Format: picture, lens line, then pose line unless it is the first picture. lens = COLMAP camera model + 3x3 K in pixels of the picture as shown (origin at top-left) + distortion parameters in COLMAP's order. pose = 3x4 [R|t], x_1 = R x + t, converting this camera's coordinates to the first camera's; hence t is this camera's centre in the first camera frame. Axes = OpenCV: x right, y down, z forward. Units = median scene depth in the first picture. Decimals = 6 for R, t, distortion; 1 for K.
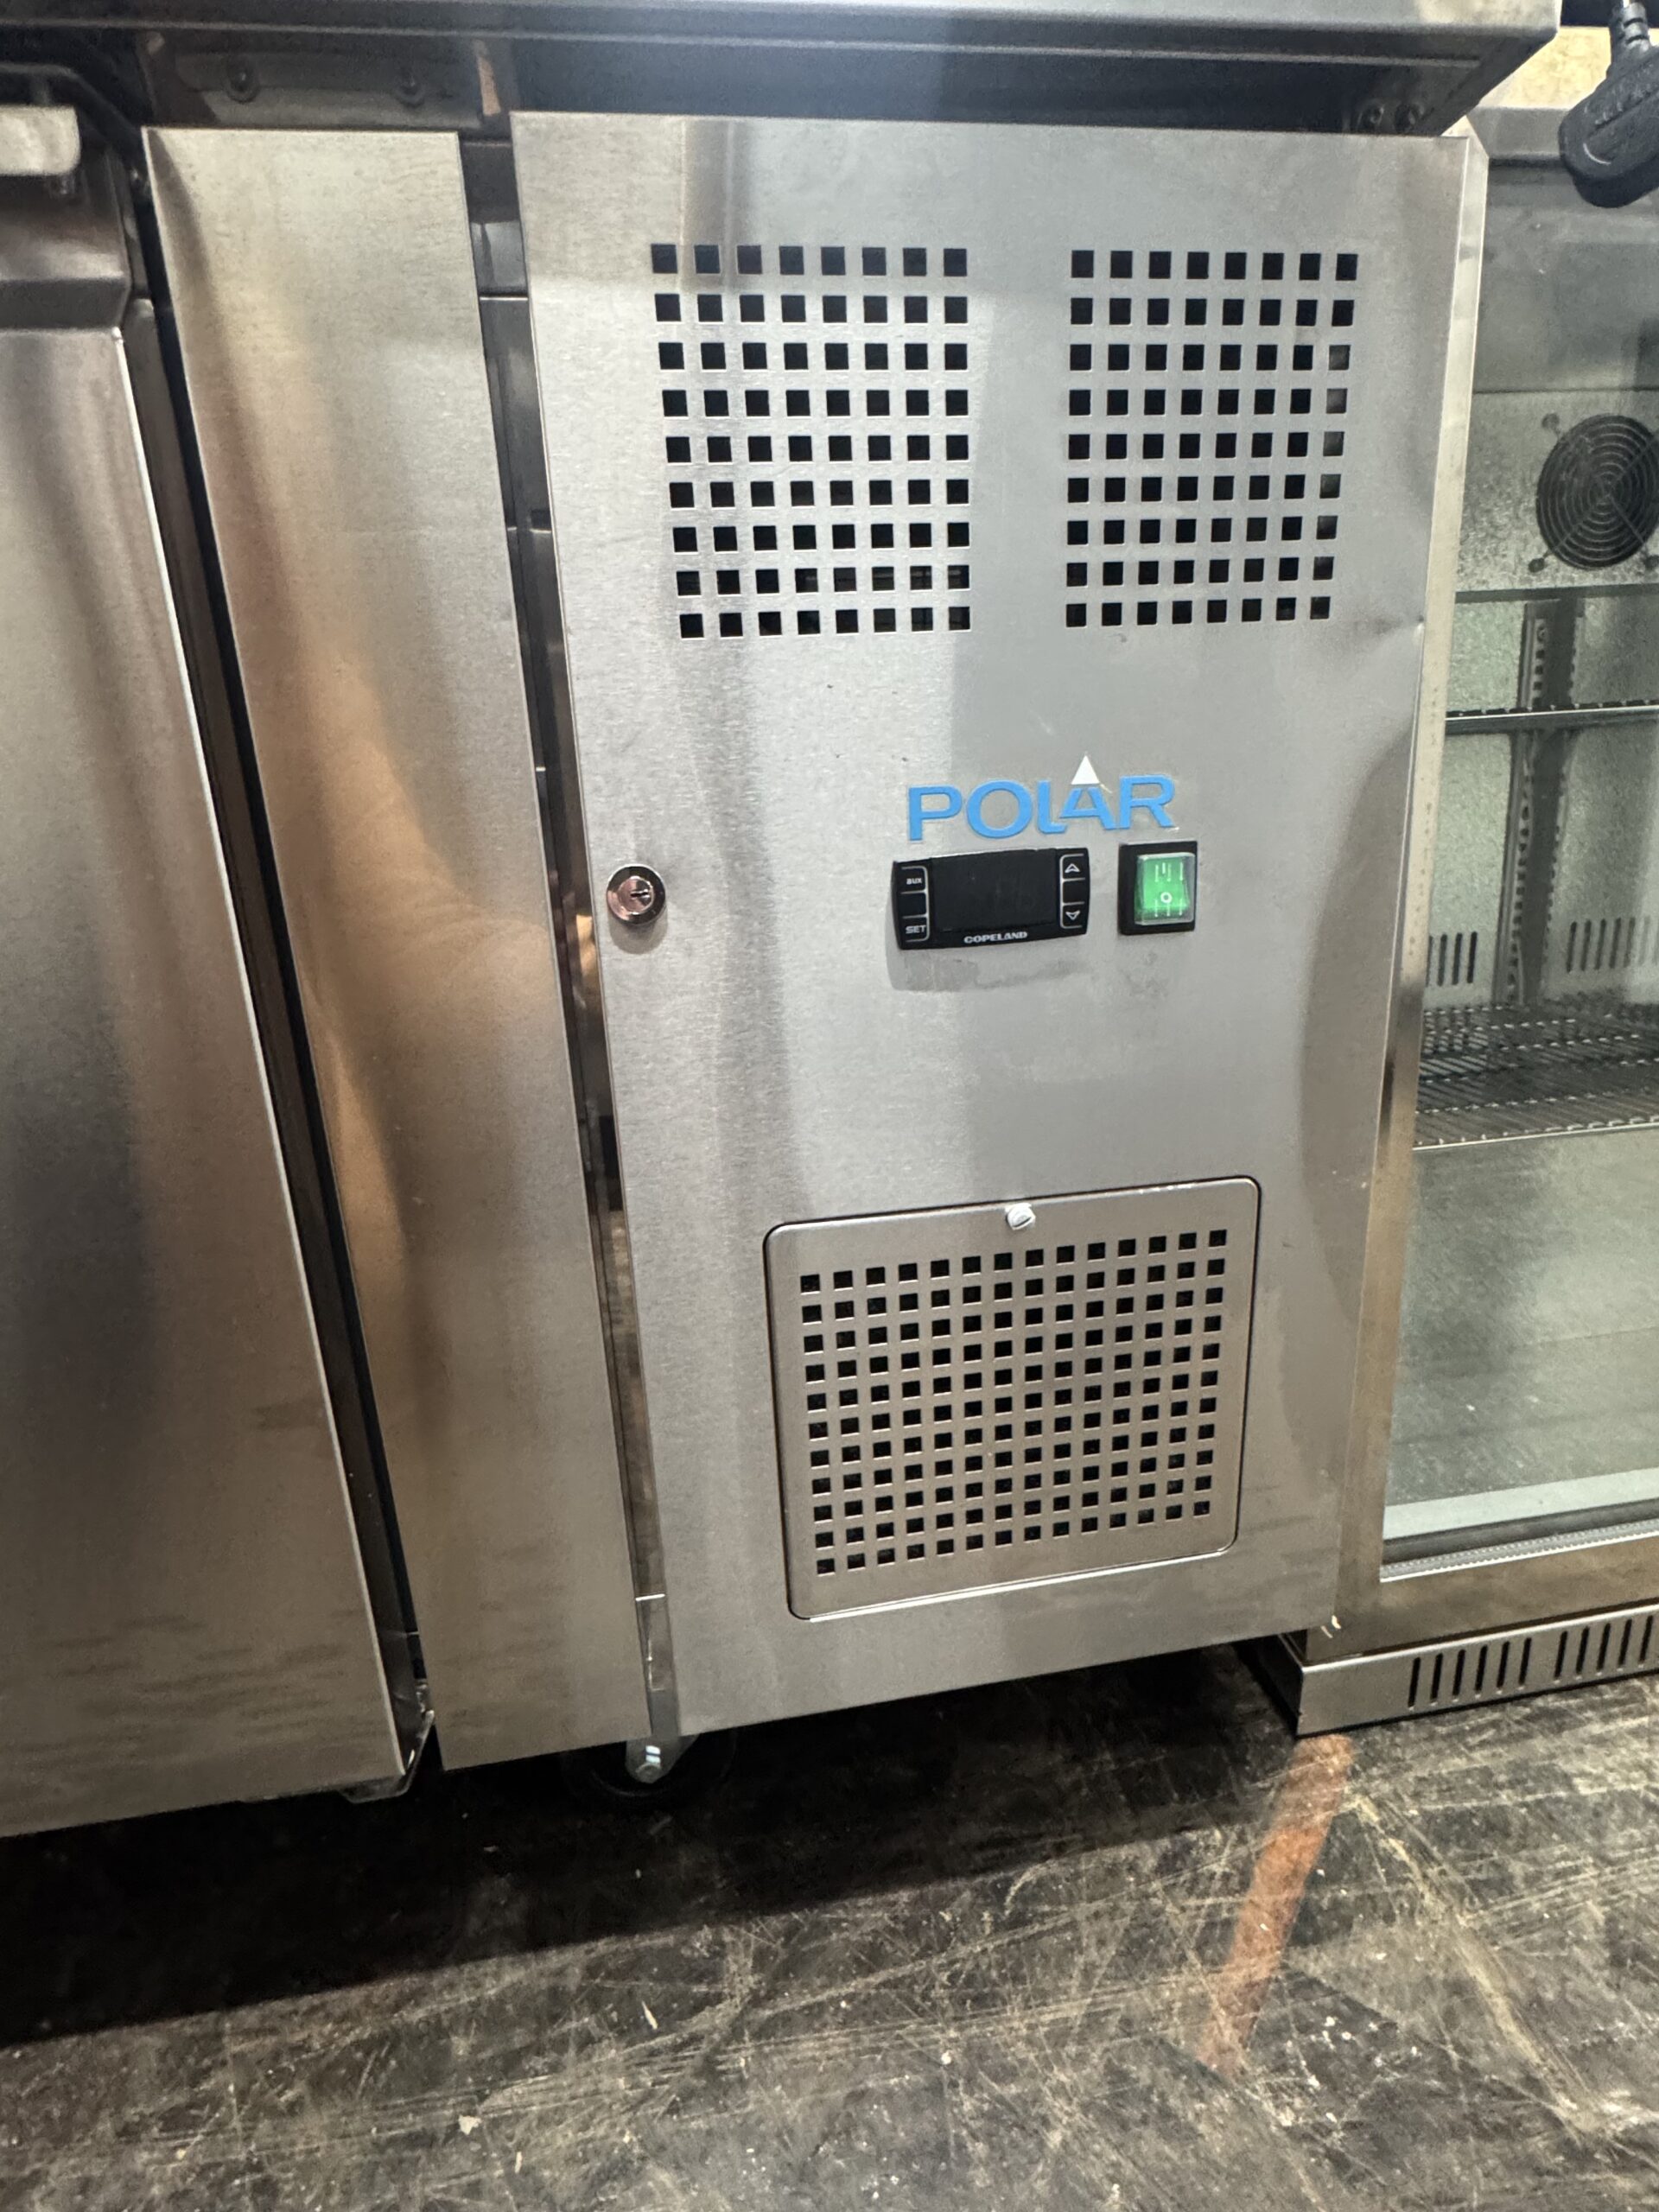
lens RADIAL K [[1106.0, 0, 829.5], [0, 1106.0, 1106.0], [0, 0, 1]] dist [-0.002677, -0.001428]
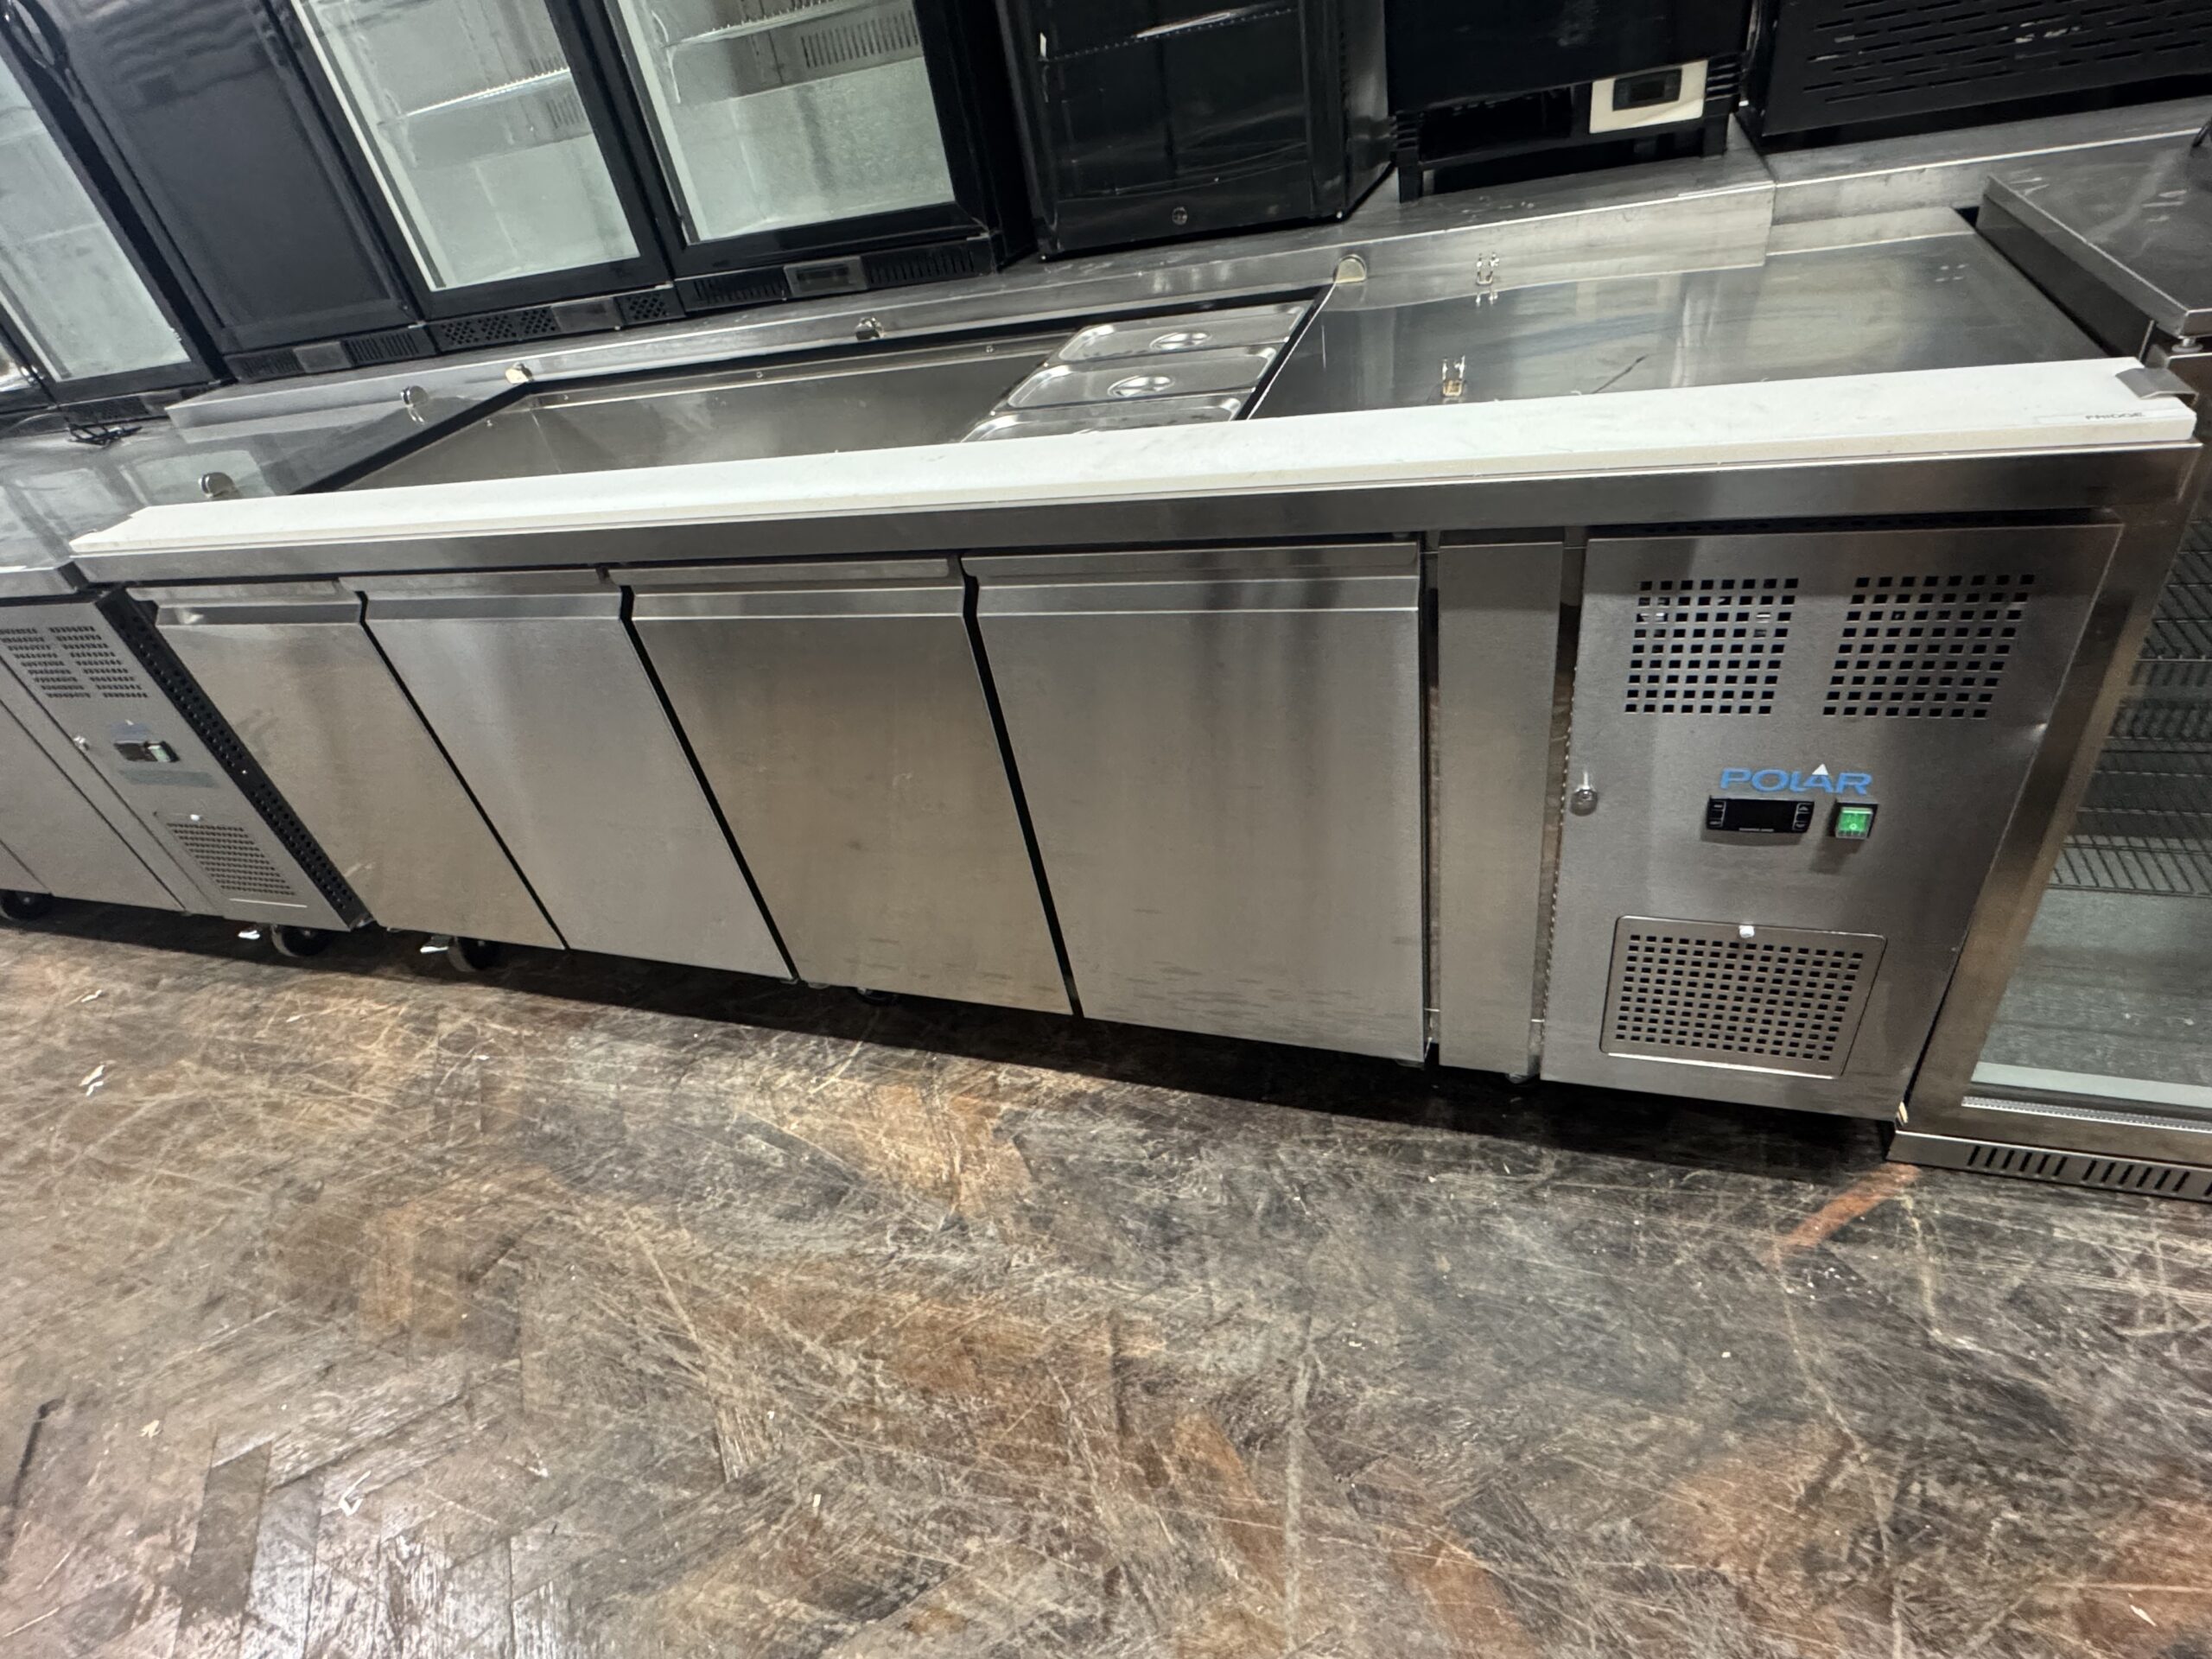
lens RADIAL K [[1106.0, 0, 1090.9], [0, 1106.0, 833.1], [0, 0, 1]] dist [-0.002677, -0.001428]
pose [[0.879114, 0.186390, -0.438654, -0.039111], [0.006947, 0.915250, 0.402825, -0.837412], [0.476561, -0.357177, 0.803315, -1.127718]]
